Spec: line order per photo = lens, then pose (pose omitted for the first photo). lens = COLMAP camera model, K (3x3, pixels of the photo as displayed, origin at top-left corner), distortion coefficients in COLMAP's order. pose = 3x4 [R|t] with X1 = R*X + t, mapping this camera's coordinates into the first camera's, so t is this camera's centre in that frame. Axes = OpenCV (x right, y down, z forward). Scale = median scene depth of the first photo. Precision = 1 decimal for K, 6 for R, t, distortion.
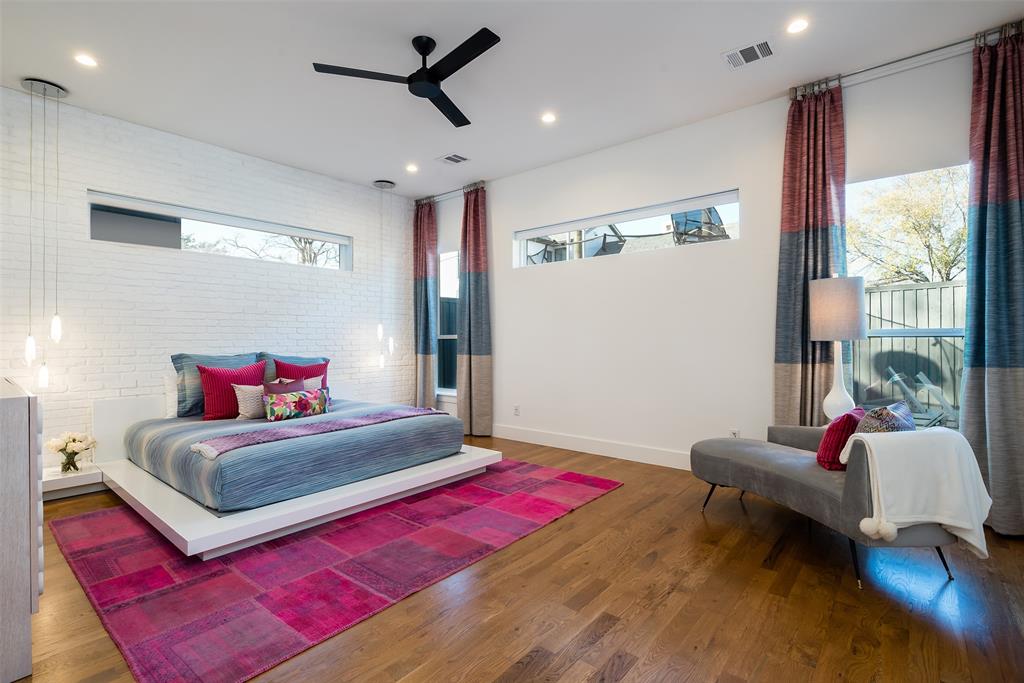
lens RADIAL K [[472.8, 0, 512.6], [0, 472.8, 339.8], [0, 0, 1]] dist [-0.000779, -0.000055]
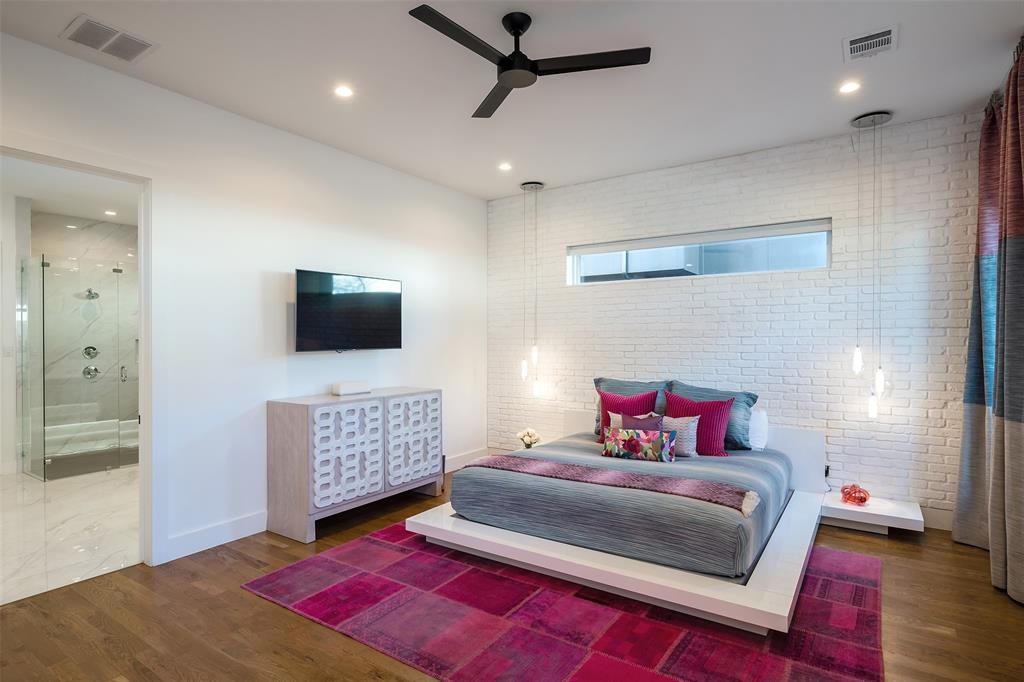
lens RADIAL K [[538.7, 0, 512.7], [0, 538.7, 341.9], [0, 0, 1]] dist [-0.004983, -0.000053]
pose [[0.105661, 0.007638, -0.994373, 0.549205], [-0.001885, 0.999970, 0.007481, -0.066037], [0.994400, 0.001084, 0.105672, 0.679501]]
